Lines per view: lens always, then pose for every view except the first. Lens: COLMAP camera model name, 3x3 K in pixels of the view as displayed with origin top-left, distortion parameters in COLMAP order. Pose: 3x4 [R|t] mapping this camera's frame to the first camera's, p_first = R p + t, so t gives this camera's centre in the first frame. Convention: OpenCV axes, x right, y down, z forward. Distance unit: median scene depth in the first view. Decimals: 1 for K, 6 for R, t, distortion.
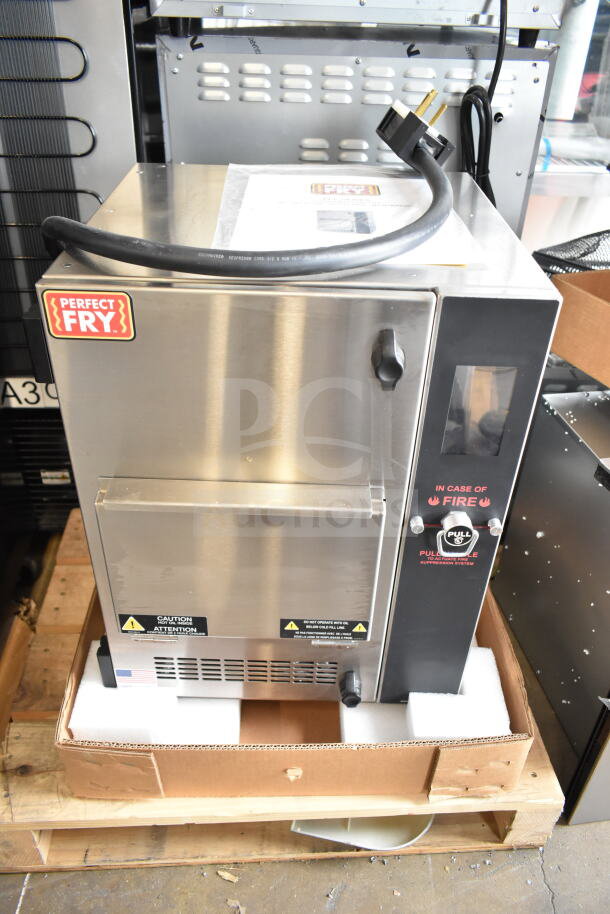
lens RADIAL K [[680.9, 0, 306.7], [0, 680.9, 457.9], [0, 0, 1]] dist [-0.016572, -0.004219]
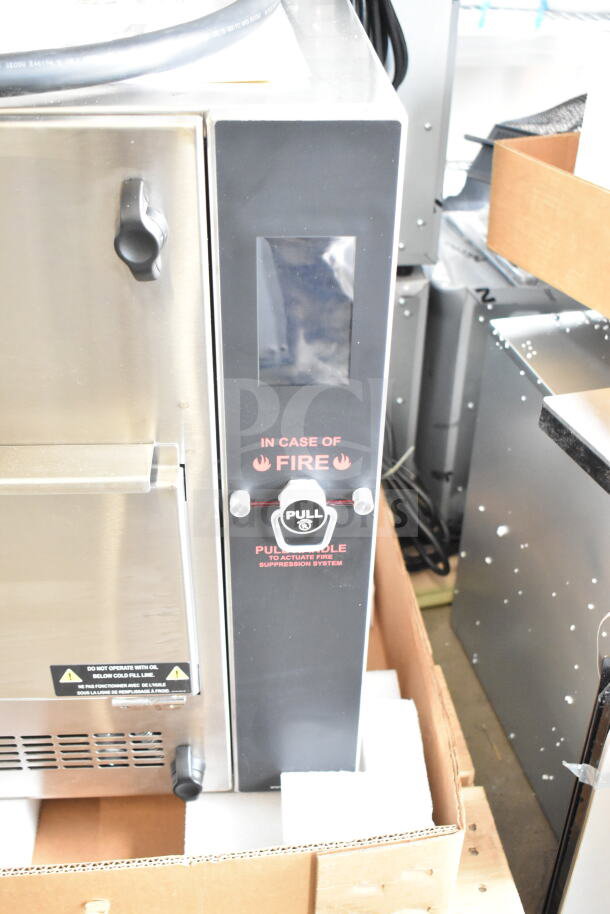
lens RADIAL K [[950.6, 0, 303.7], [0, 950.6, 457.2], [0, 0, 1]] dist [-0.019580, 0.000000]
pose [[0.998312, -0.046304, 0.035058, 0.162827], [0.046687, 0.998858, -0.010176, 0.056540], [-0.034546, 0.011795, 0.999333, 0.092445]]
